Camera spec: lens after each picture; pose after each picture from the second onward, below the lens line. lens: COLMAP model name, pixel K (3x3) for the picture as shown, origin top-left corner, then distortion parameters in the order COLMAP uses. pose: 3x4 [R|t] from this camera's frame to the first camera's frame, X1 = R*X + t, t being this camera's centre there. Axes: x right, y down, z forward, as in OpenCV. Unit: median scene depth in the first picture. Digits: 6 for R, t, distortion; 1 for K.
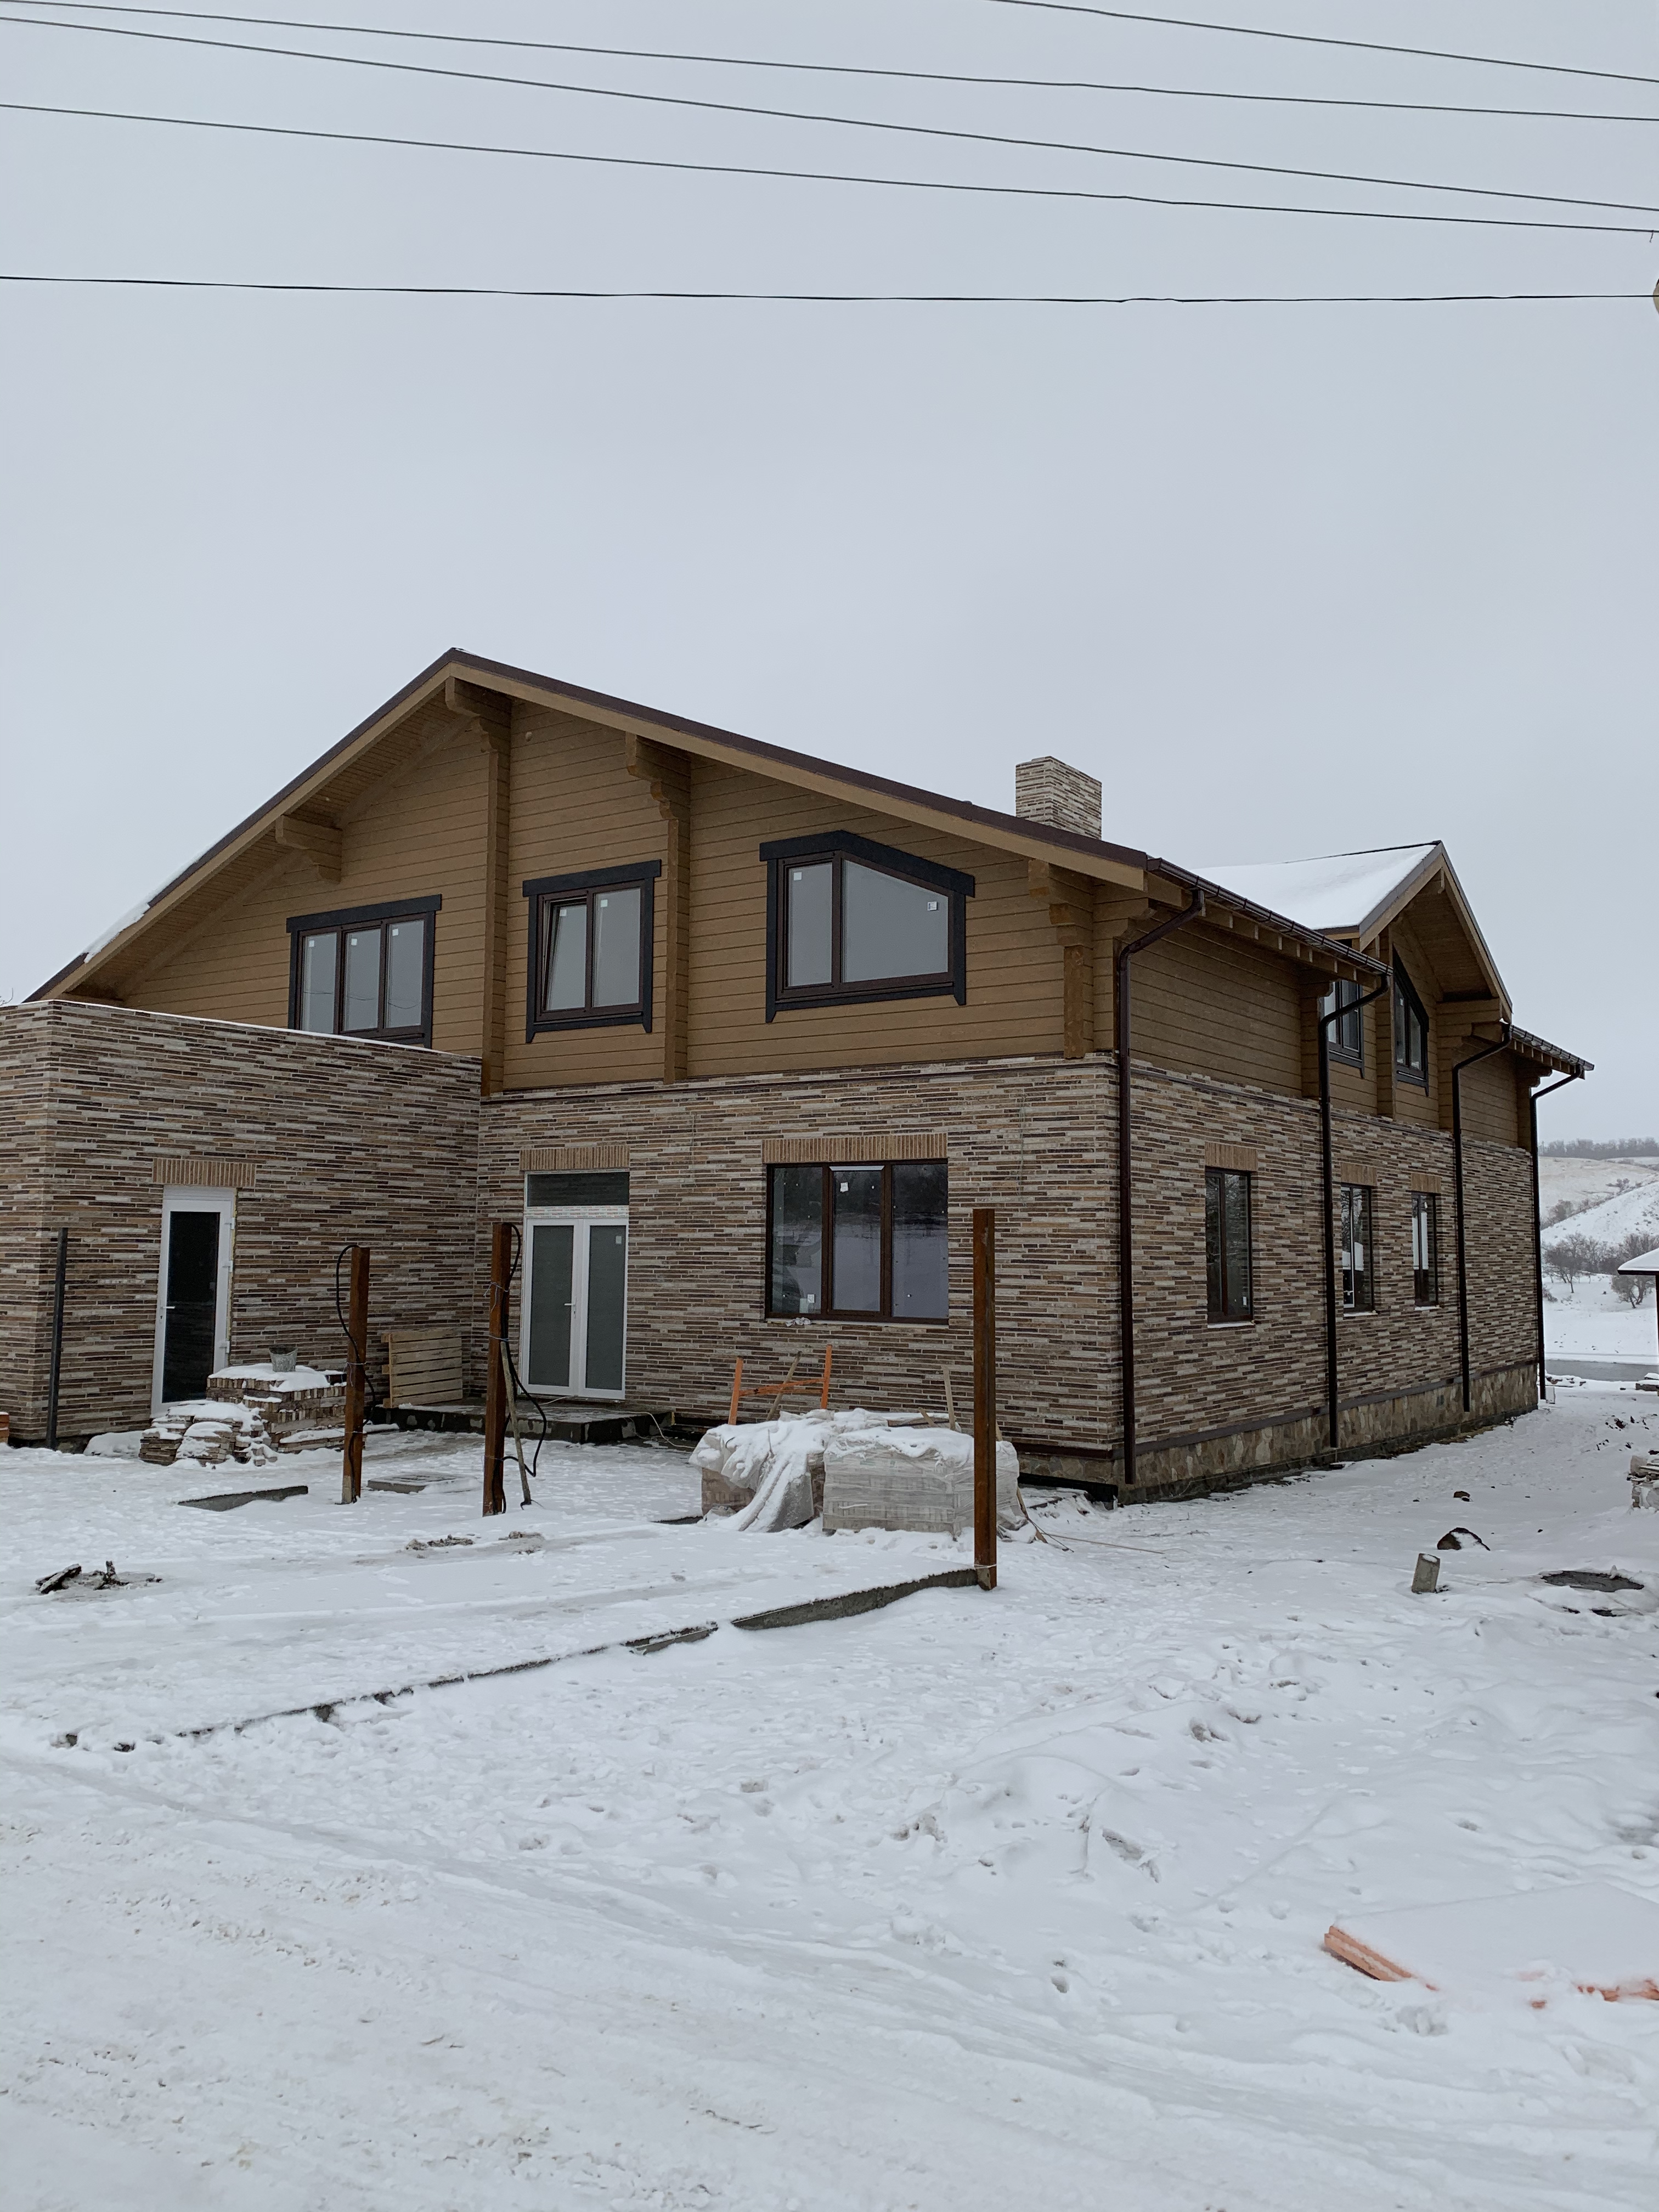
lens RADIAL K [[1694.6, 0, 872.0], [0, 1694.6, 1038.1], [0, 0, 1]] dist [0.061994, -0.085298]
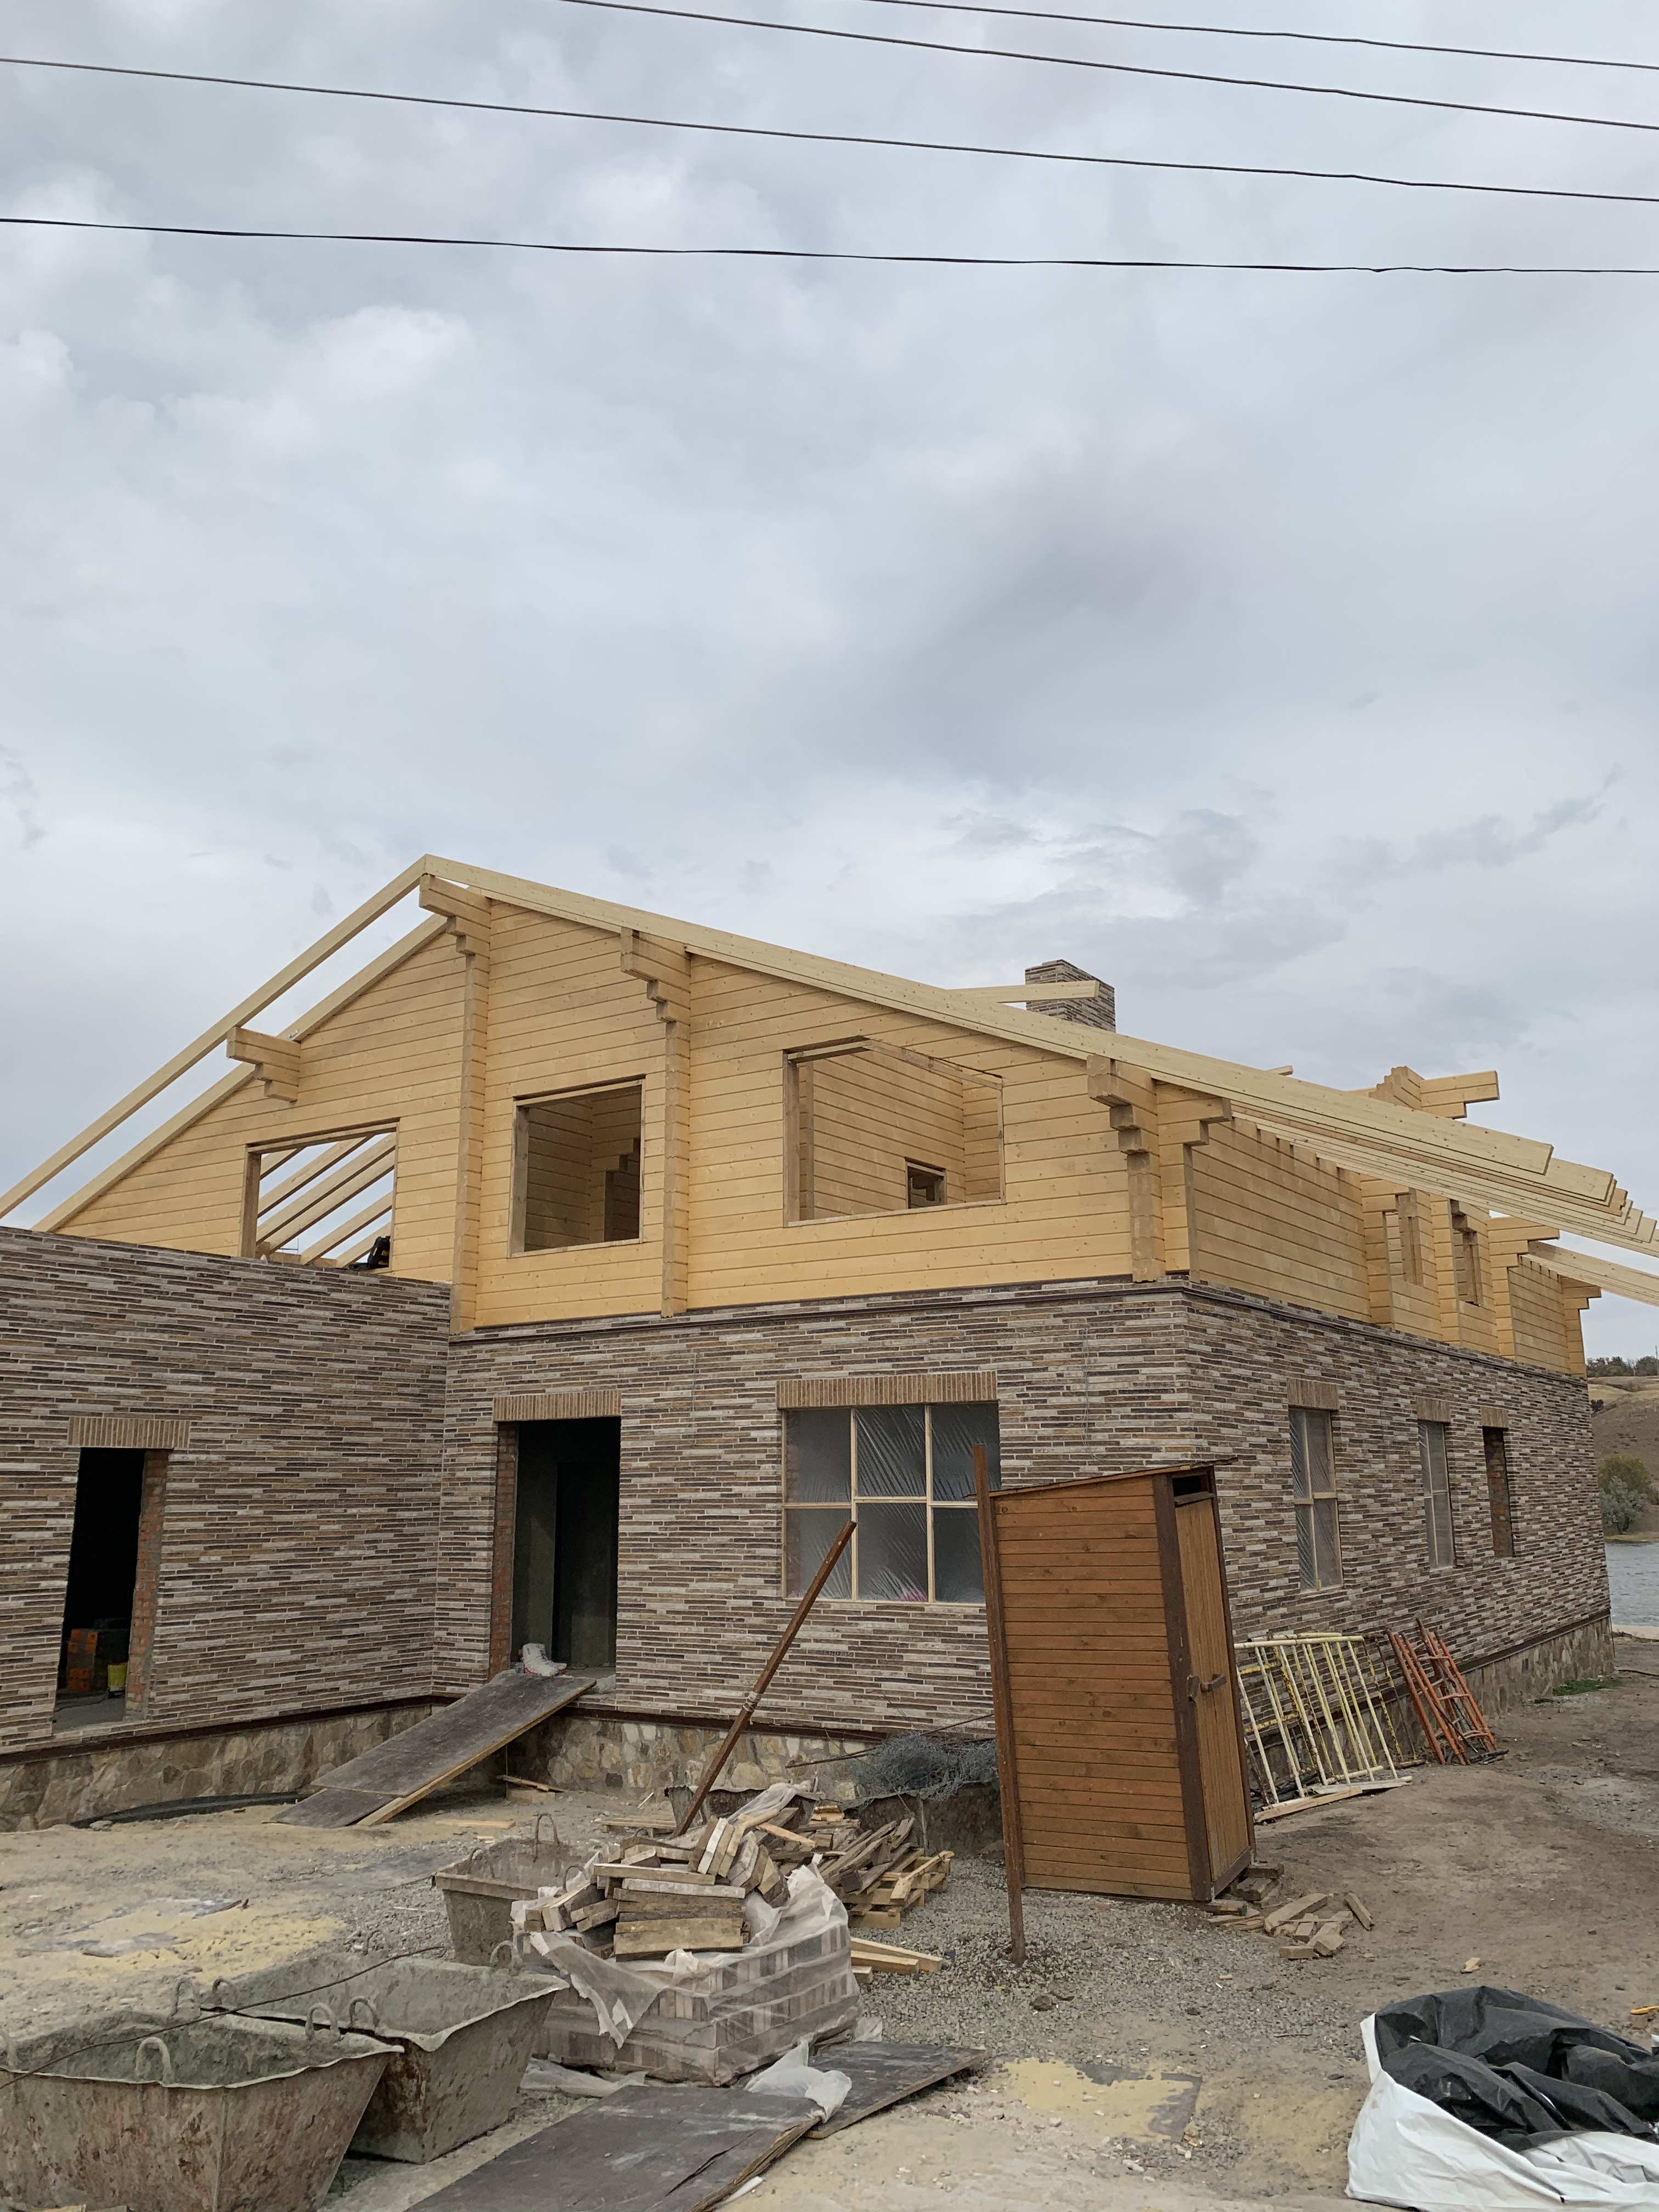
lens RADIAL K [[1694.6, 0, 853.4], [0, 1694.6, 1062.7], [0, 0, 1]] dist [0.061994, -0.085298]
pose [[0.999772, -0.012064, 0.017604, -0.039690], [0.014051, 0.992976, -0.117480, 0.000384], [-0.016063, 0.117701, 0.992919, 0.118045]]
